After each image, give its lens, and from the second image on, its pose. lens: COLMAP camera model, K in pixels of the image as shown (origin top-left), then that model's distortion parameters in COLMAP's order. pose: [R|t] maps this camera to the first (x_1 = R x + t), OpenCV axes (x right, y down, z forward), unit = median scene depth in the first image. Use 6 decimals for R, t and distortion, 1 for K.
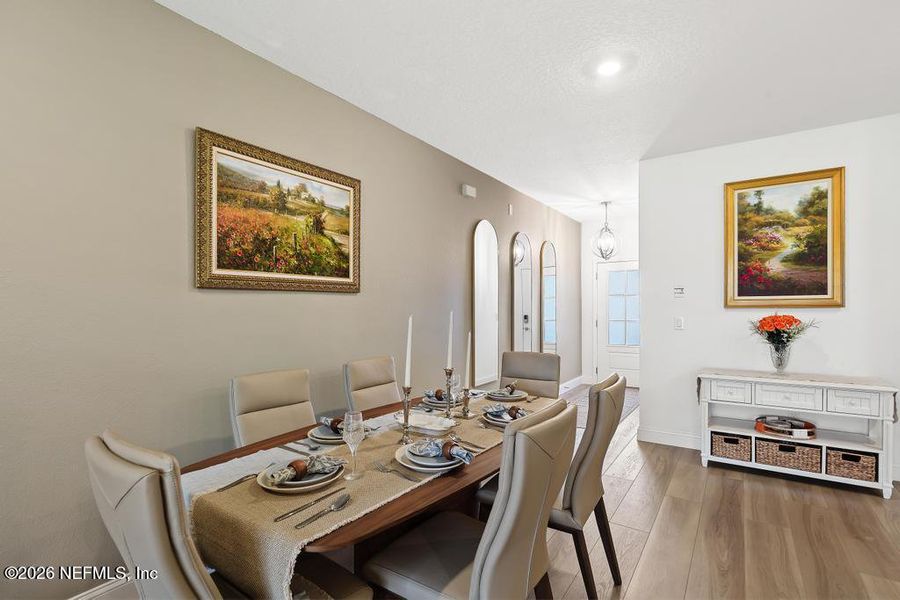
lens RADIAL K [[423.8, 0, 450.0], [0, 423.8, 300.0], [0, 0, 1]] dist [0.002627, 0.000421]
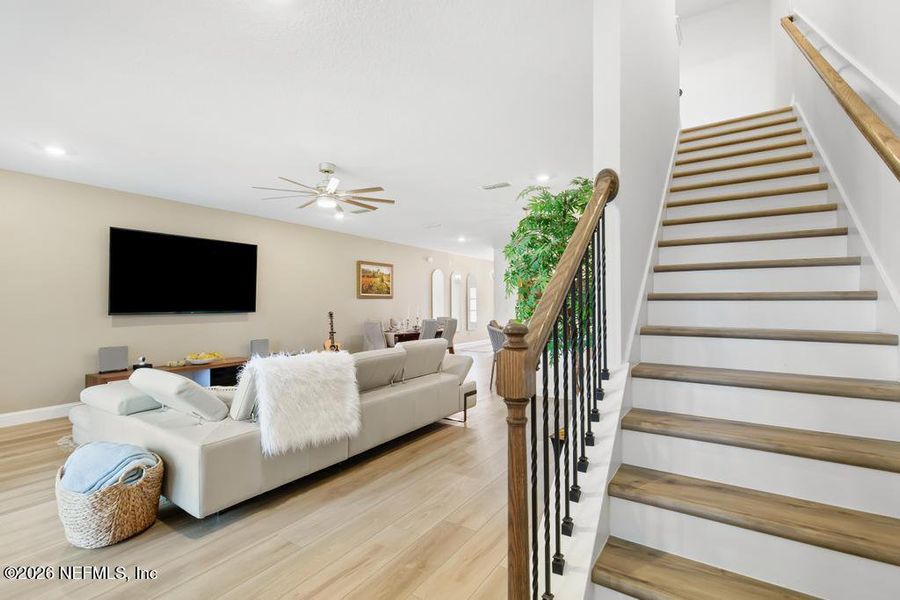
lens RADIAL K [[423.8, 0, 450.0], [0, 423.8, 300.0], [0, 0, 1]] dist [0.002627, 0.000421]
pose [[0.999985, -0.003461, 0.004282, 0.249604], [0.003468, 0.999993, -0.001587, -0.001340], [-0.004276, 0.001602, 0.999990, -2.655829]]
